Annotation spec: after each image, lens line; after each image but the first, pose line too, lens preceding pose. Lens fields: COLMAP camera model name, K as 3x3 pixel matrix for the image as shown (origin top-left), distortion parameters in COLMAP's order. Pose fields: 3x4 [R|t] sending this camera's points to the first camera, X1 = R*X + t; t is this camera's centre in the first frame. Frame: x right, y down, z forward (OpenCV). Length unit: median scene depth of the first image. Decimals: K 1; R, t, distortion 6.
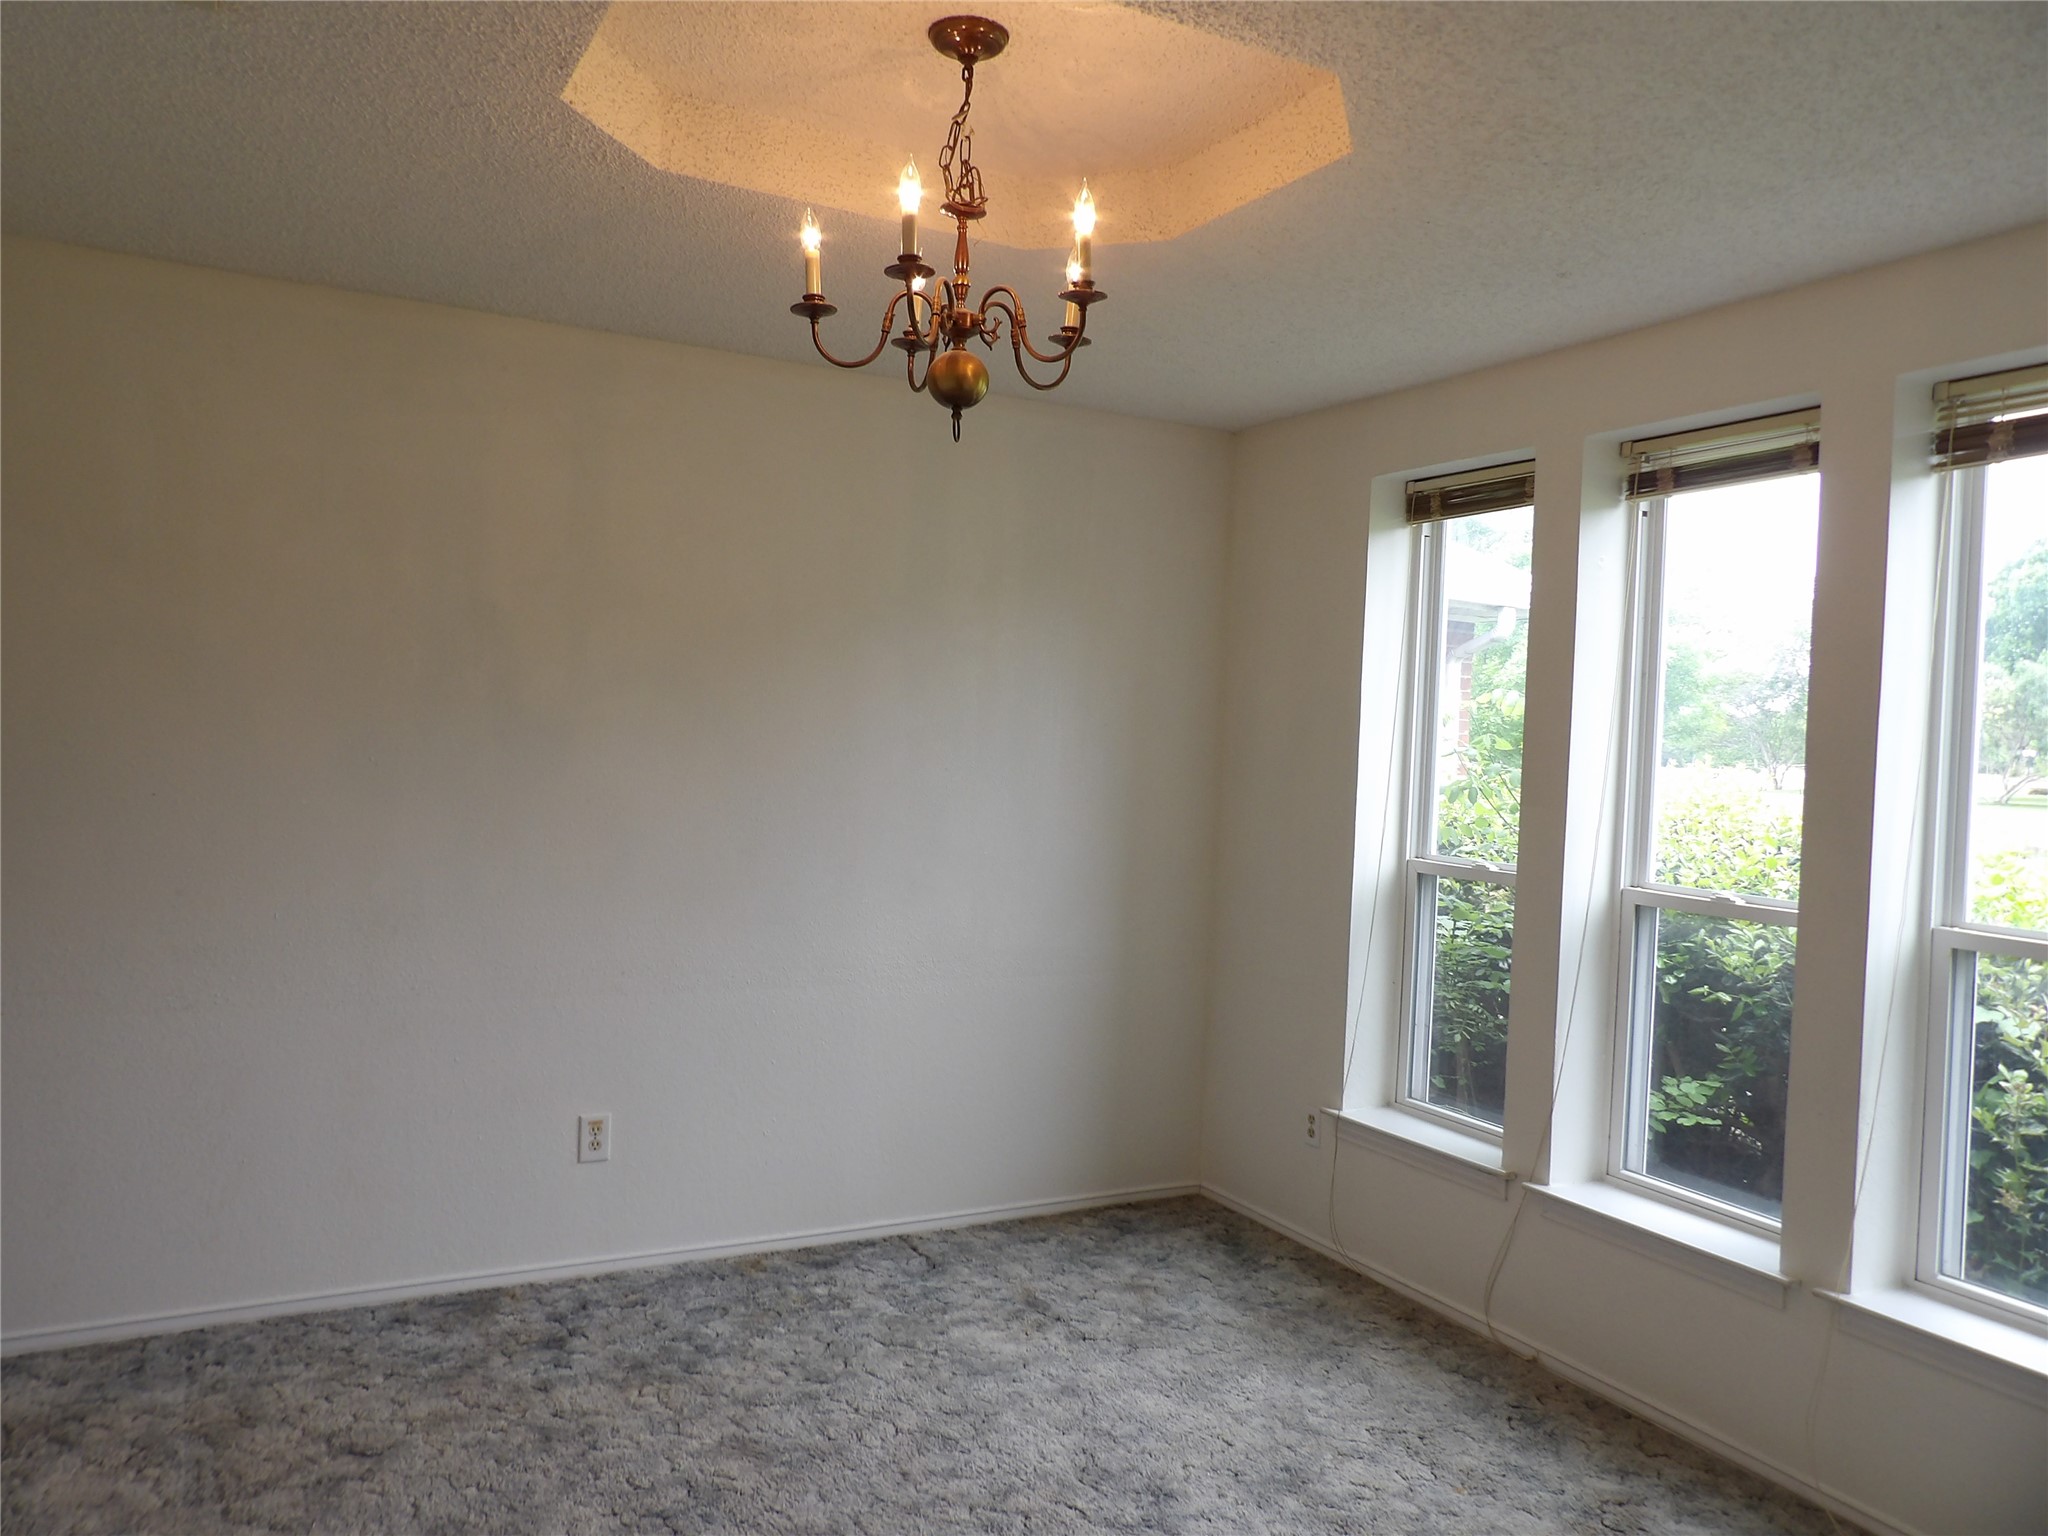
lens RADIAL K [[1434.8, 0, 1021.7], [0, 1434.8, 762.6], [0, 0, 1]] dist [0.025999, 0.004522]
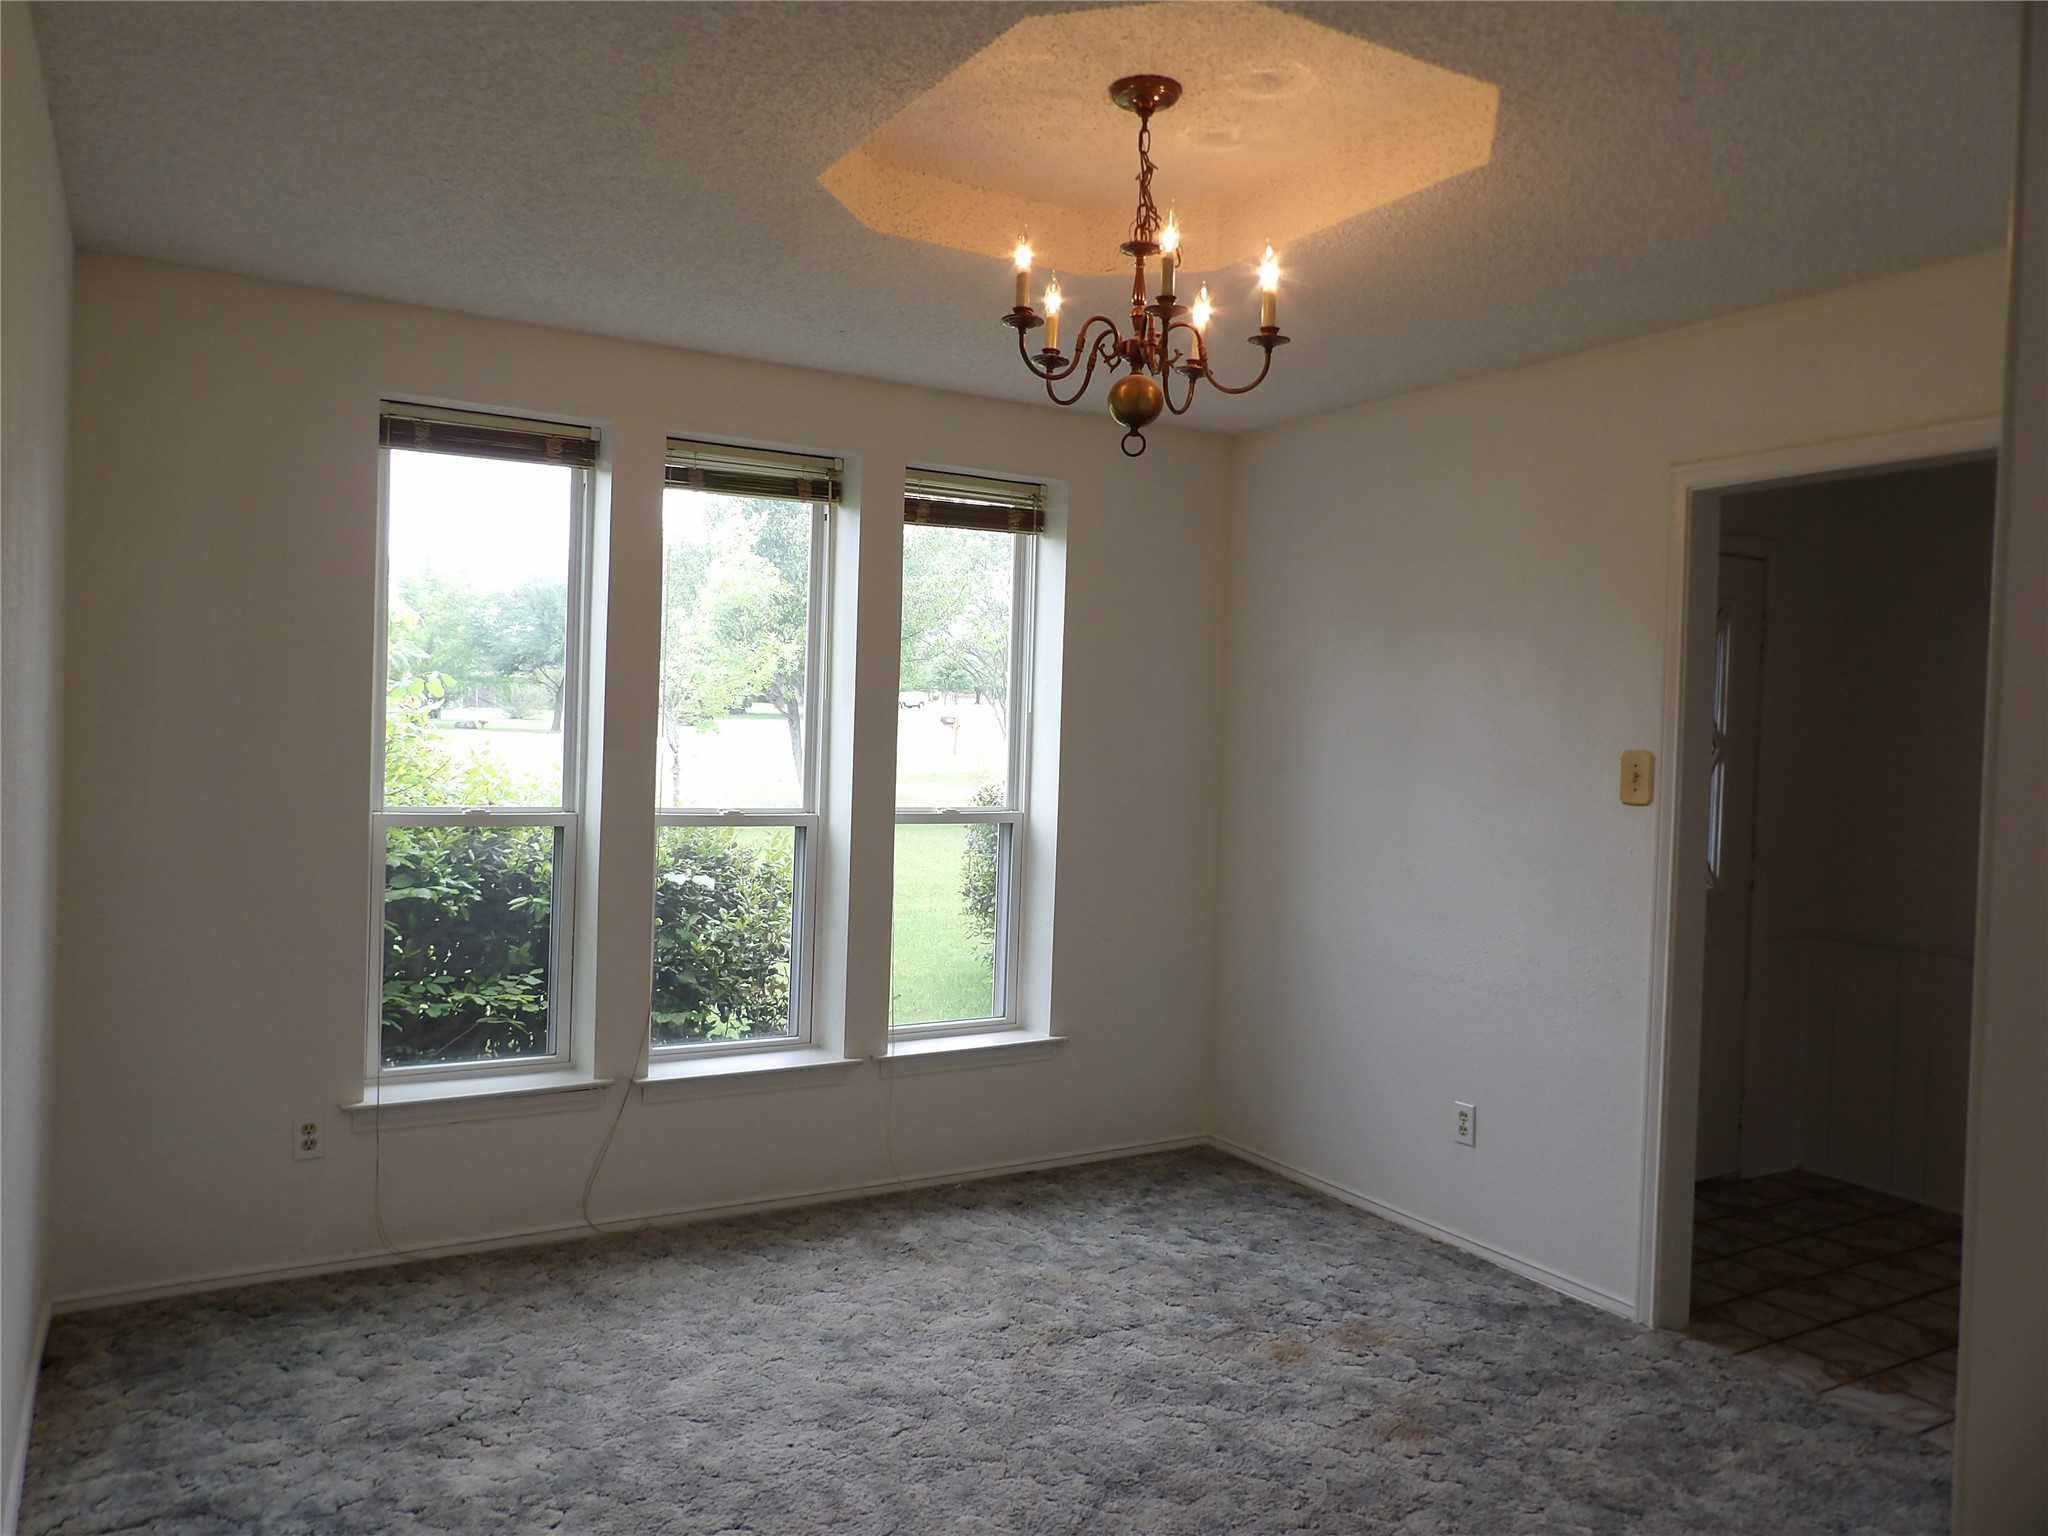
lens RADIAL K [[1471.2, 0, 1010.7], [0, 1471.2, 771.5], [0, 0, 1]] dist [-0.026064, 0.029944]
pose [[-0.026357, -0.072423, 0.997026, -0.779122], [-0.022430, 0.997164, 0.071840, -0.038469], [-0.999401, -0.020469, -0.027907, 0.738283]]
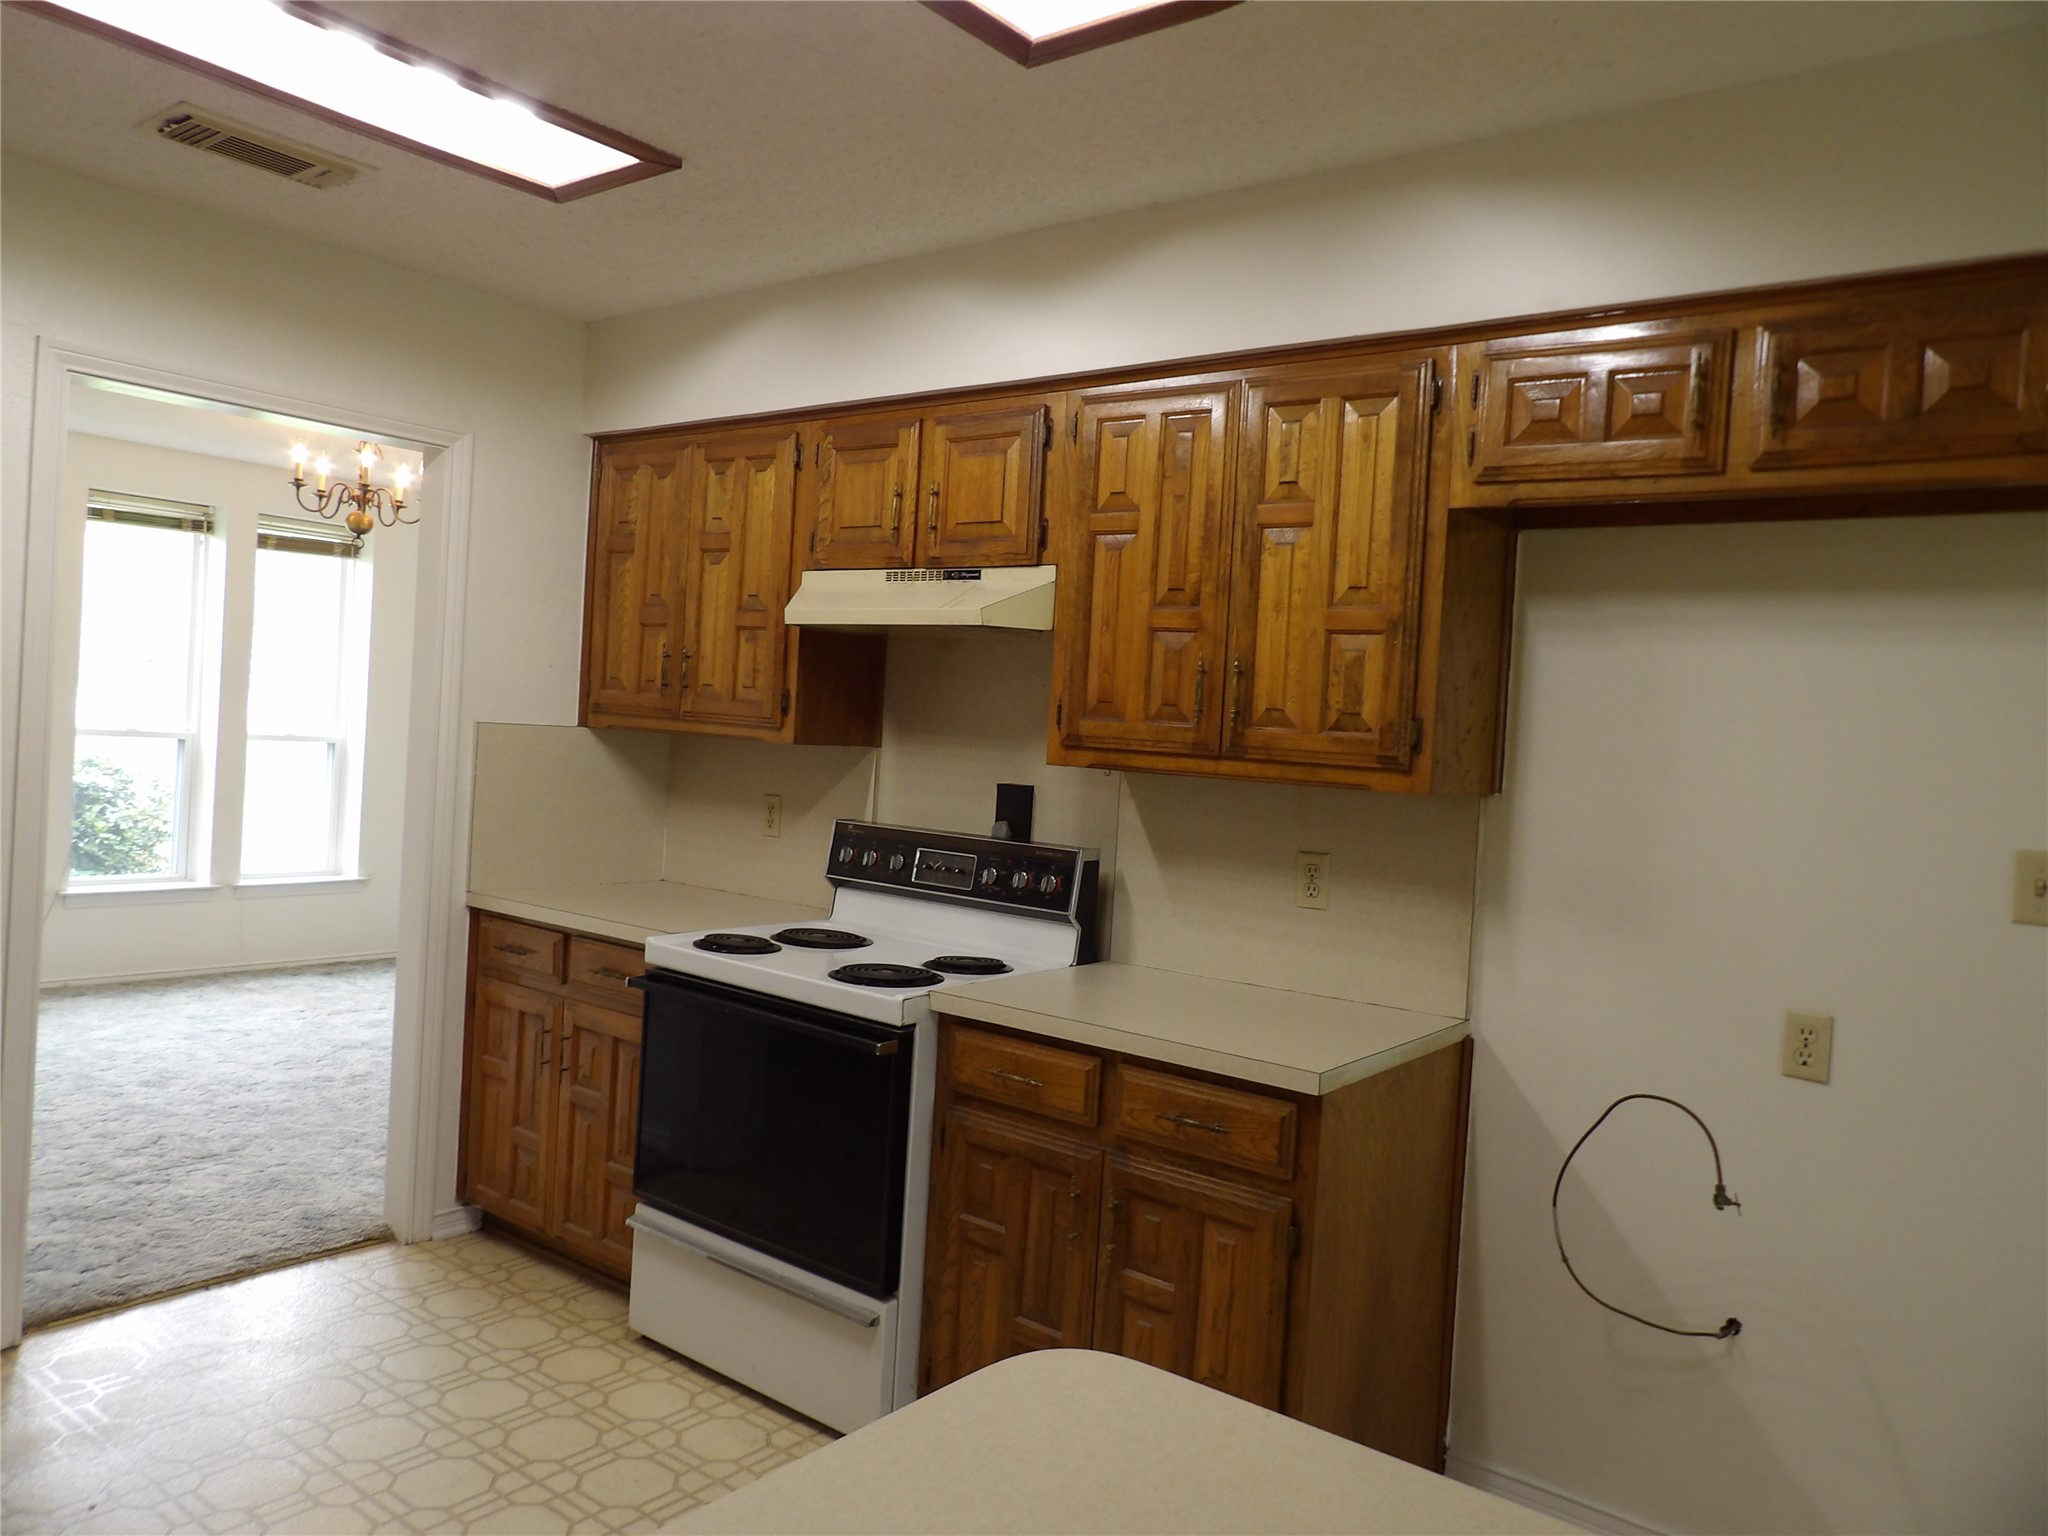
lens RADIAL K [[1471.2, 0, 1024.0], [0, 1471.2, 748.0], [0, 0, 1]] dist [-0.026064, 0.029944]
pose [[-0.387839, -0.076589, 0.918540, -1.743406], [-0.060619, 0.996504, 0.057495, -0.066770], [-0.919732, -0.033382, -0.391126, 0.611685]]
